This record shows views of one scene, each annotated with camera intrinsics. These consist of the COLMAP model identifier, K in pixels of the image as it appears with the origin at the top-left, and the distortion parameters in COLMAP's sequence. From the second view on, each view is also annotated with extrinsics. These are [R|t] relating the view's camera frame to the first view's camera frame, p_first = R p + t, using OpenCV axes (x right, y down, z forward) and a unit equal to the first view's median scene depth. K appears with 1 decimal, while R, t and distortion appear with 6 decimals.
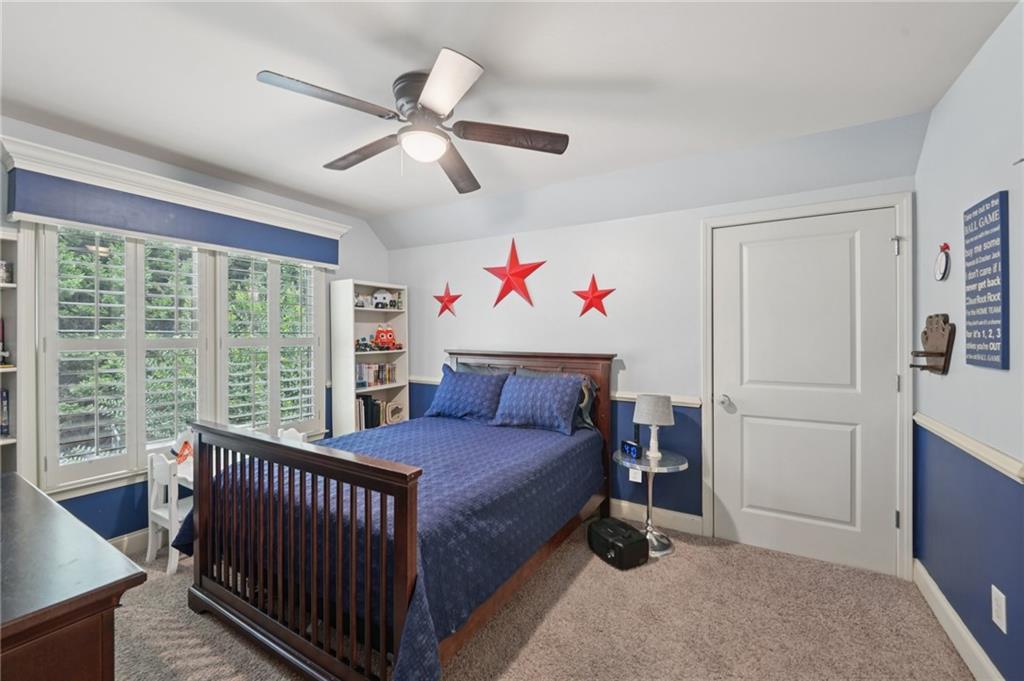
lens RADIAL K [[415.8, 0, 512.9], [0, 415.8, 340.4], [0, 0, 1]] dist [-0.001208, -0.000143]
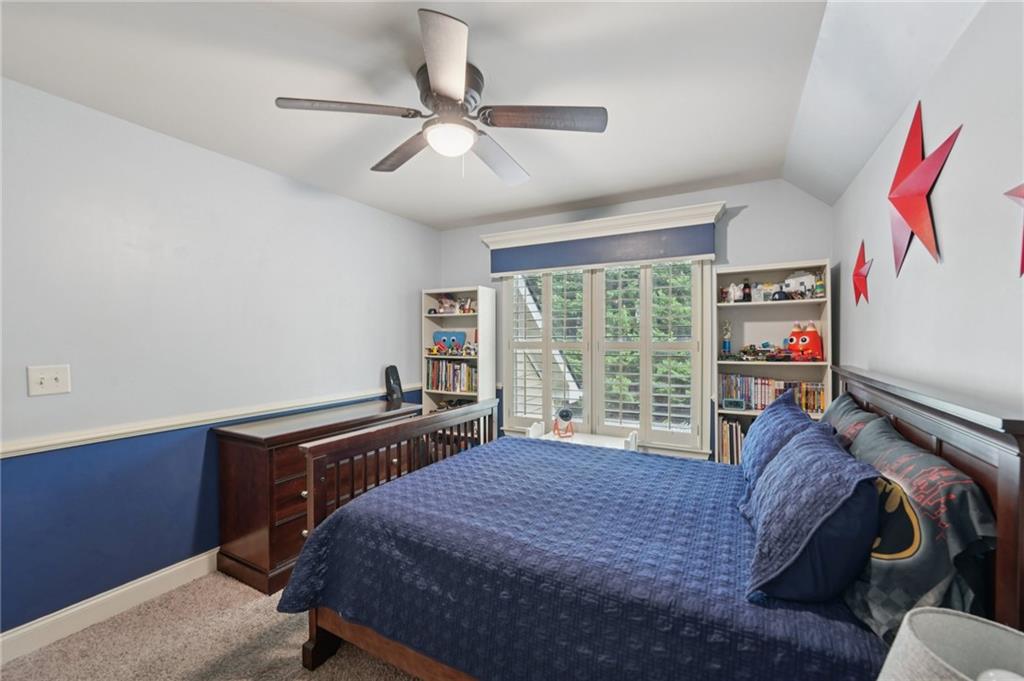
lens RADIAL K [[415.8, 0, 512.9], [0, 415.8, 340.4], [0, 0, 1]] dist [-0.001208, -0.000143]
pose [[0.043772, 0.003930, -0.999034, 0.378168], [-0.012551, 0.999916, 0.003384, -0.007124], [0.998963, 0.012391, 0.043818, 0.560602]]
